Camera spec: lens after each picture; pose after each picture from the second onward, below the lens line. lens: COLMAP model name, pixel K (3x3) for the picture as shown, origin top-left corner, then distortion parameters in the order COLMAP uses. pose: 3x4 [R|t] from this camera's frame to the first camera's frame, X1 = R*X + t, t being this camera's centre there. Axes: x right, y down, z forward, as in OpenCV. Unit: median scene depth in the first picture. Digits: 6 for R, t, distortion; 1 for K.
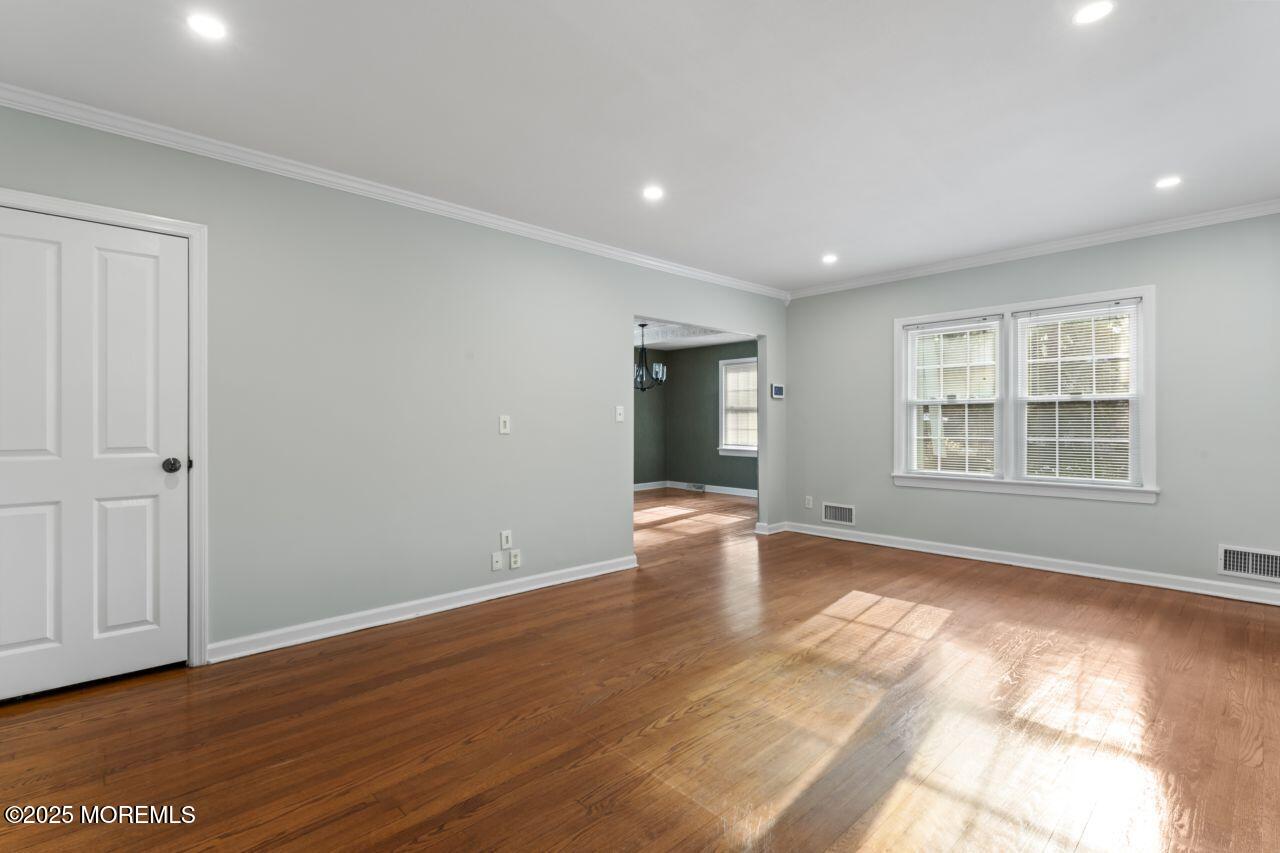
lens RADIAL K [[588.7, 0, 635.4], [0, 588.7, 428.8], [0, 0, 1]] dist [0.001437, 0.000125]
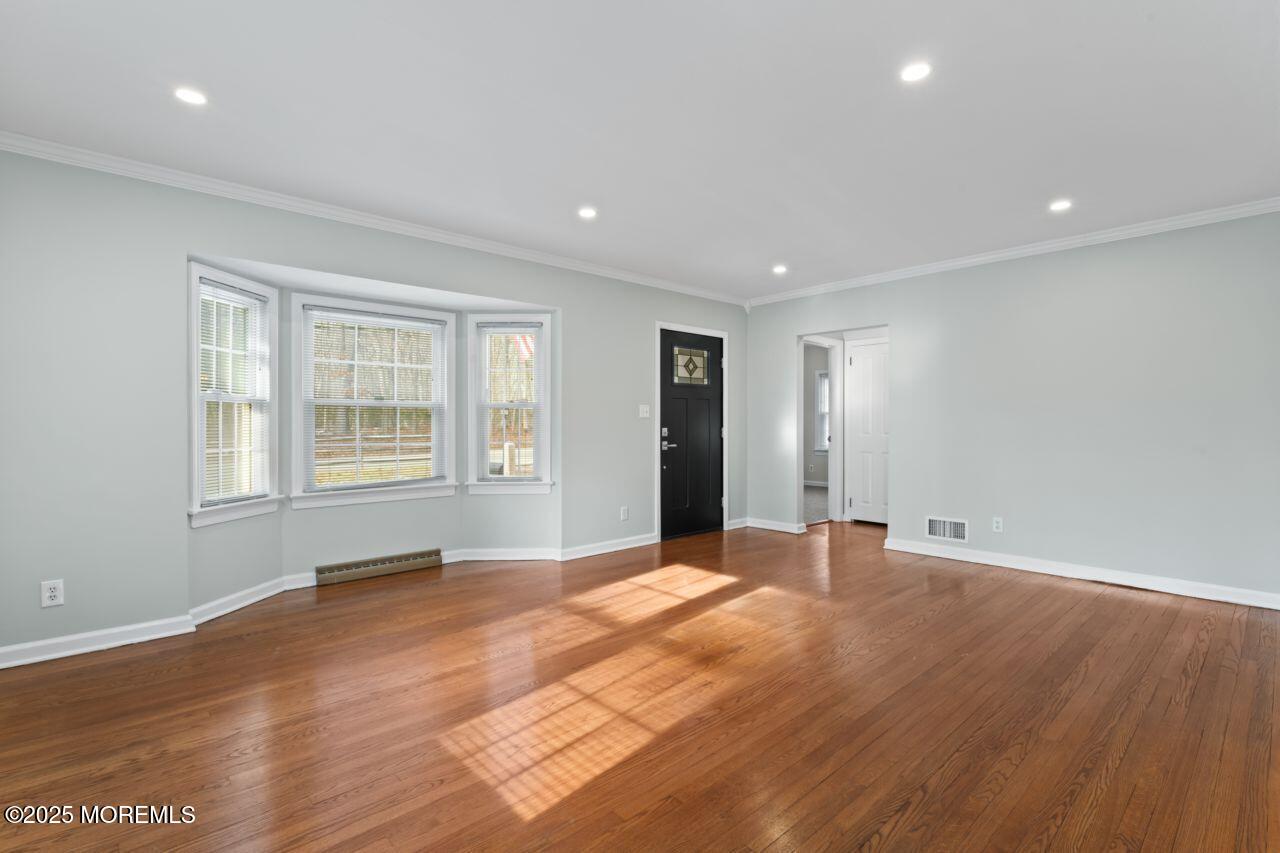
lens RADIAL K [[588.7, 0, 635.4], [0, 588.7, 428.8], [0, 0, 1]] dist [0.001437, 0.000125]
pose [[-0.999532, 0.023428, 0.019665, 0.402792], [0.023267, 0.999695, -0.008332, 0.001553], [-0.019854, -0.007870, -0.999772, 2.073419]]
